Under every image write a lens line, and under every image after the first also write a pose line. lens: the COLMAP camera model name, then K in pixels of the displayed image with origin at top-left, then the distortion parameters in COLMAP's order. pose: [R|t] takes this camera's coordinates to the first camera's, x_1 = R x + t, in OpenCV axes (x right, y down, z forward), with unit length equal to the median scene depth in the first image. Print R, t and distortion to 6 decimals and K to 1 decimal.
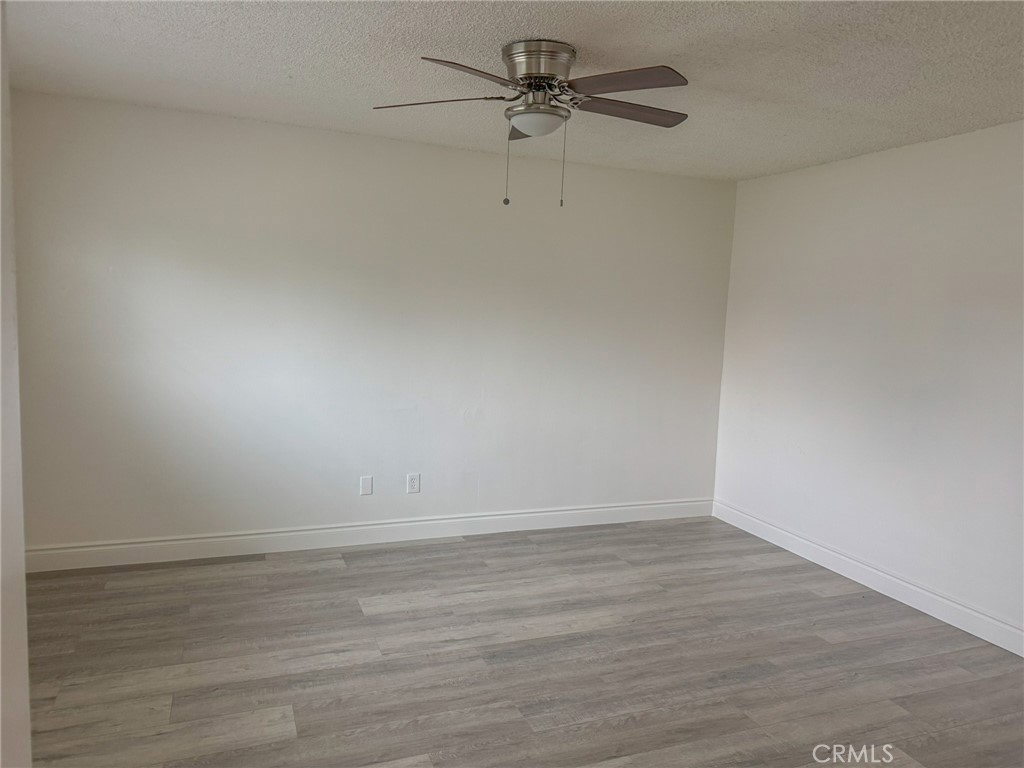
lens RADIAL K [[711.6, 0, 515.2], [0, 711.6, 382.7], [0, 0, 1]] dist [0.065190, -0.119650]
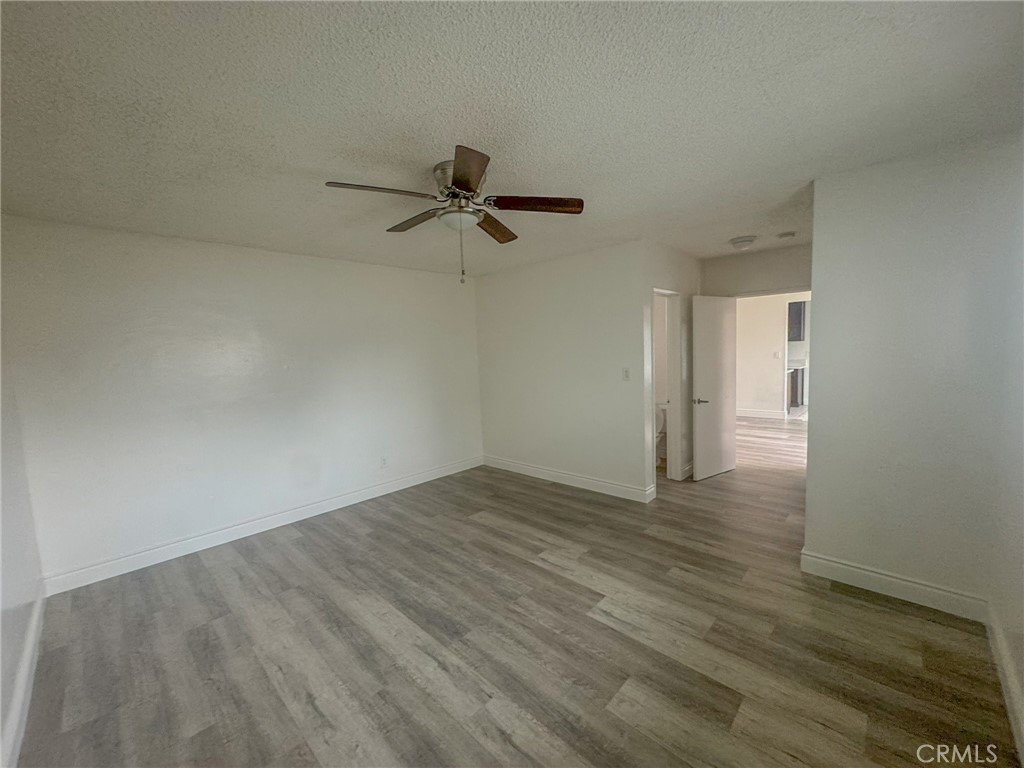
lens RADIAL K [[408.2, 0, 512.0], [0, 408.2, 384.0], [0, 0, 1]] dist [-0.002413, 0.000187]
pose [[-0.411141, -0.105607, 0.905434, -0.639601], [0.116717, 0.978992, 0.167186, -0.145620], [-0.904069, 0.174417, -0.390178, 1.062314]]
